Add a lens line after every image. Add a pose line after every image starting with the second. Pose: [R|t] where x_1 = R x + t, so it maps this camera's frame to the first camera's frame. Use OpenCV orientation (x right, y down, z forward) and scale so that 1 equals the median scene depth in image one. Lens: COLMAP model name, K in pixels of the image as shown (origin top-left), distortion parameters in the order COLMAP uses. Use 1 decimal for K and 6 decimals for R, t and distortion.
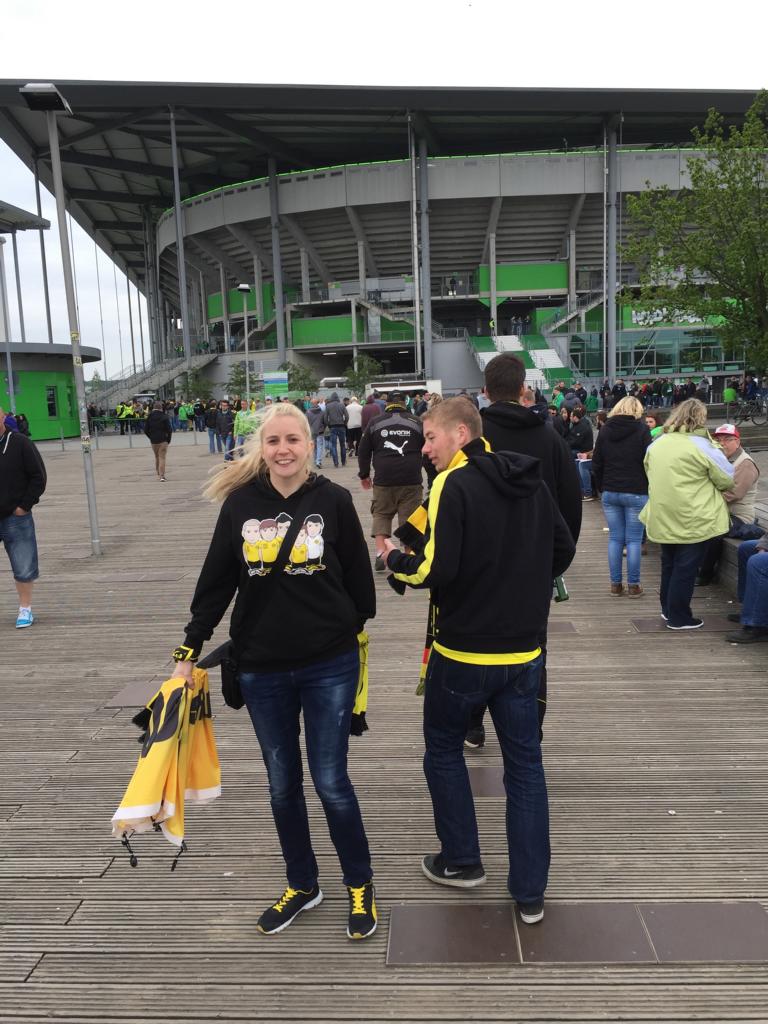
lens RADIAL K [[864.1, 0, 384.0], [0, 864.1, 512.0], [0, 0, 1]] dist [0.093694, -0.137954]
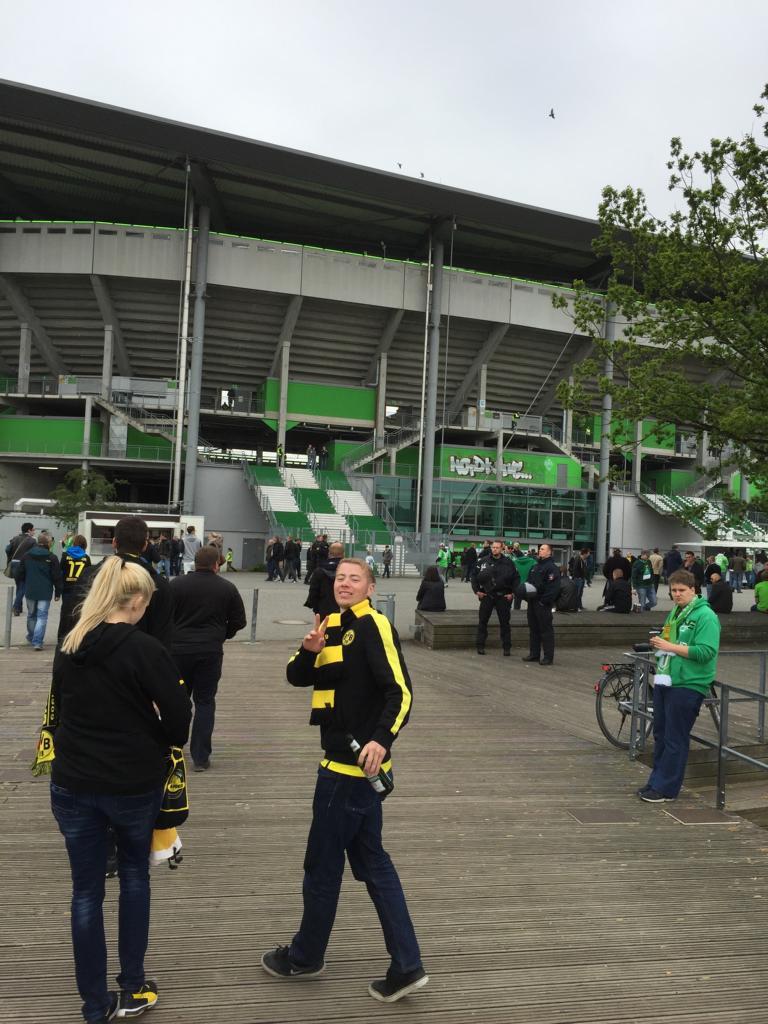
lens RADIAL K [[870.5, 0, 392.4], [0, 870.5, 493.6], [0, 0, 1]] dist [0.110048, -0.152315]
pose [[0.958073, 0.097904, 0.269280, 0.018717], [-0.045898, 0.980115, -0.193047, -0.041373], [-0.282825, 0.172594, 0.943515, 0.284971]]
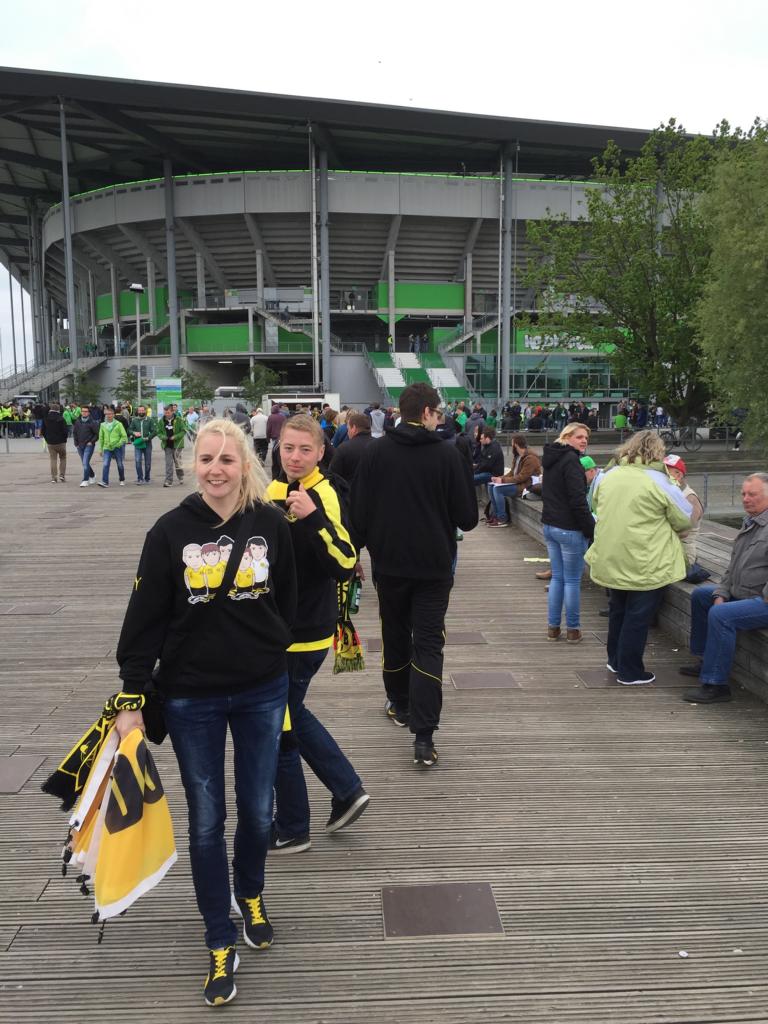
lens RADIAL K [[861.1, 0, 398.9], [0, 861.1, 543.3], [0, 0, 1]] dist [0.008552, -0.010404]
pose [[0.990025, 0.016831, 0.139883, -0.001196], [-0.019706, 0.999622, 0.019191, -0.001112], [-0.139507, -0.021756, 0.989982, 0.007318]]
